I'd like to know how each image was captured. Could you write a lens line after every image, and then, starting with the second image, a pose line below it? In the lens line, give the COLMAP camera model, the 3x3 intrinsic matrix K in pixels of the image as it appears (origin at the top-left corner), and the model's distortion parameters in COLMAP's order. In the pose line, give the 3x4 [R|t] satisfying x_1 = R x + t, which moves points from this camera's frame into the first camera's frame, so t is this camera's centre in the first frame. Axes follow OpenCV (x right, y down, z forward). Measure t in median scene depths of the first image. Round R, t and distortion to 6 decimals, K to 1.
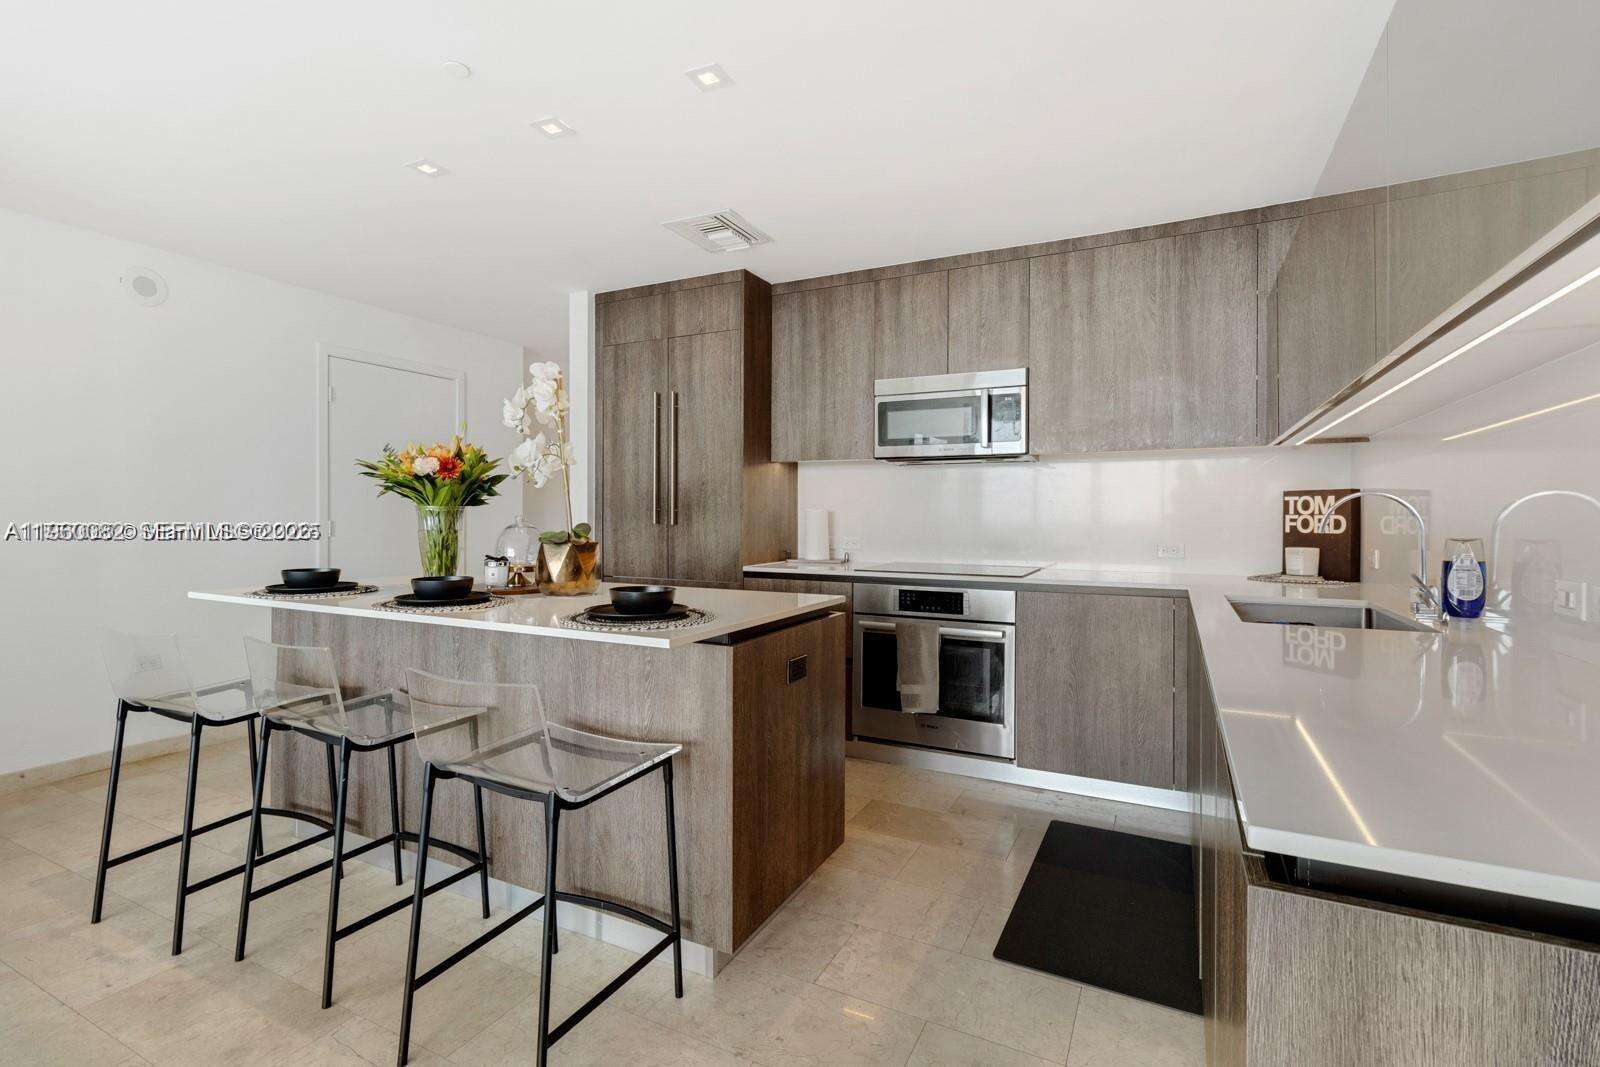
lens RADIAL K [[738.3, 0, 792.9], [0, 738.3, 516.2], [0, 0, 1]] dist [0.001775, 0.000301]
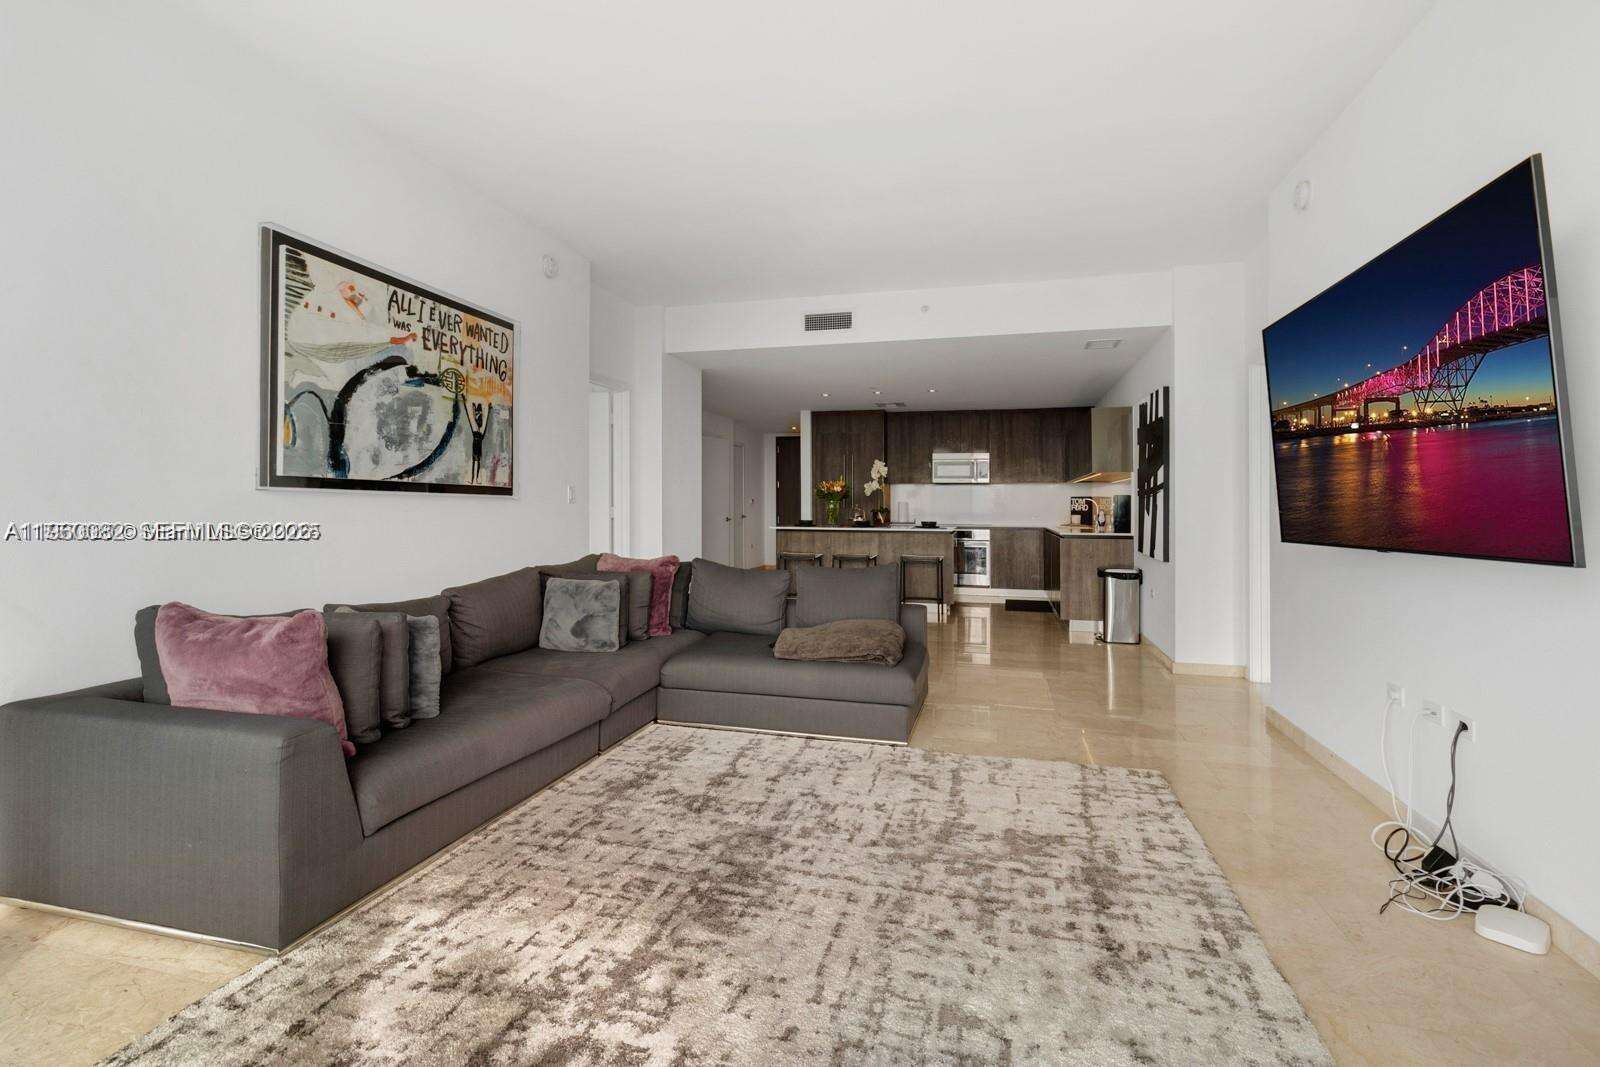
lens RADIAL K [[742.2, 0, 794.0], [0, 742.2, 493.2], [0, 0, 1]] dist [0.001281, -0.000270]
pose [[0.978955, 0.005960, 0.203990, -1.035362], [-0.001990, 0.999805, -0.019662, 0.013444], [-0.204068, 0.018842, 0.978775, -1.694198]]
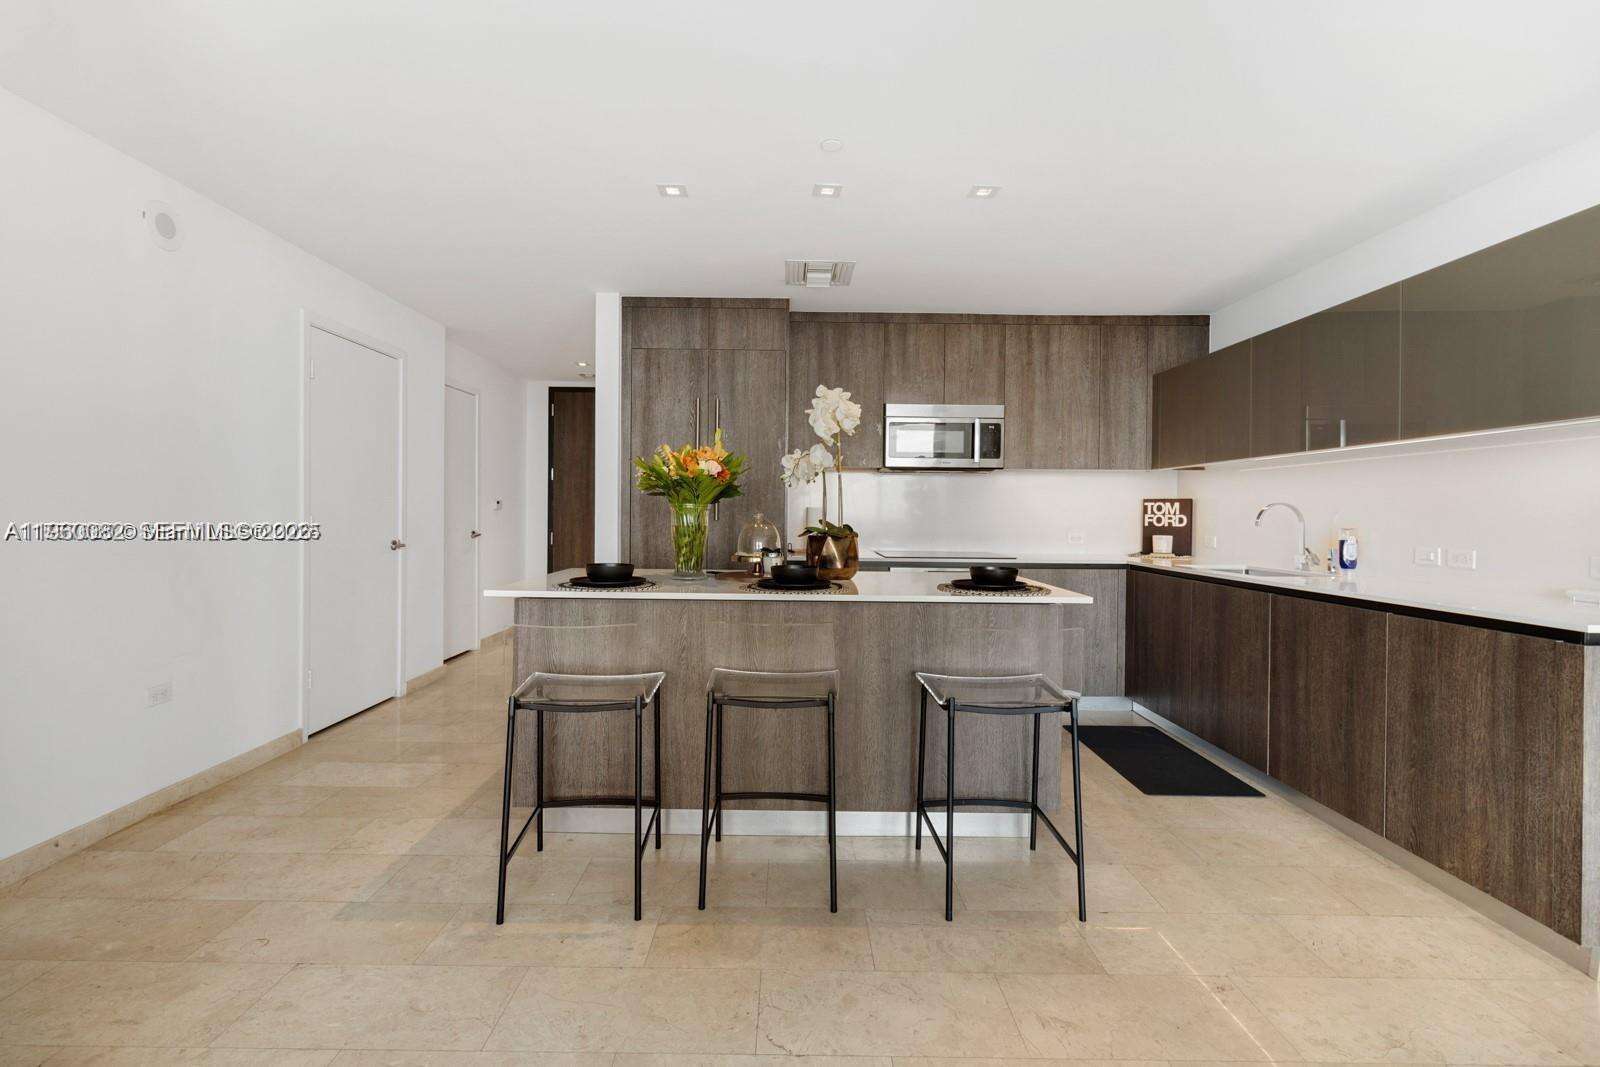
lens RADIAL K [[737.0, 0, 789.1], [0, 737.0, 513.3], [0, 0, 1]] dist [0.001650, -0.000801]
pose [[0.892195, 0.005174, 0.451621, -0.667146], [-0.006020, 0.999982, 0.000436, -0.000169], [-0.451611, -0.003108, 0.892210, -0.032300]]
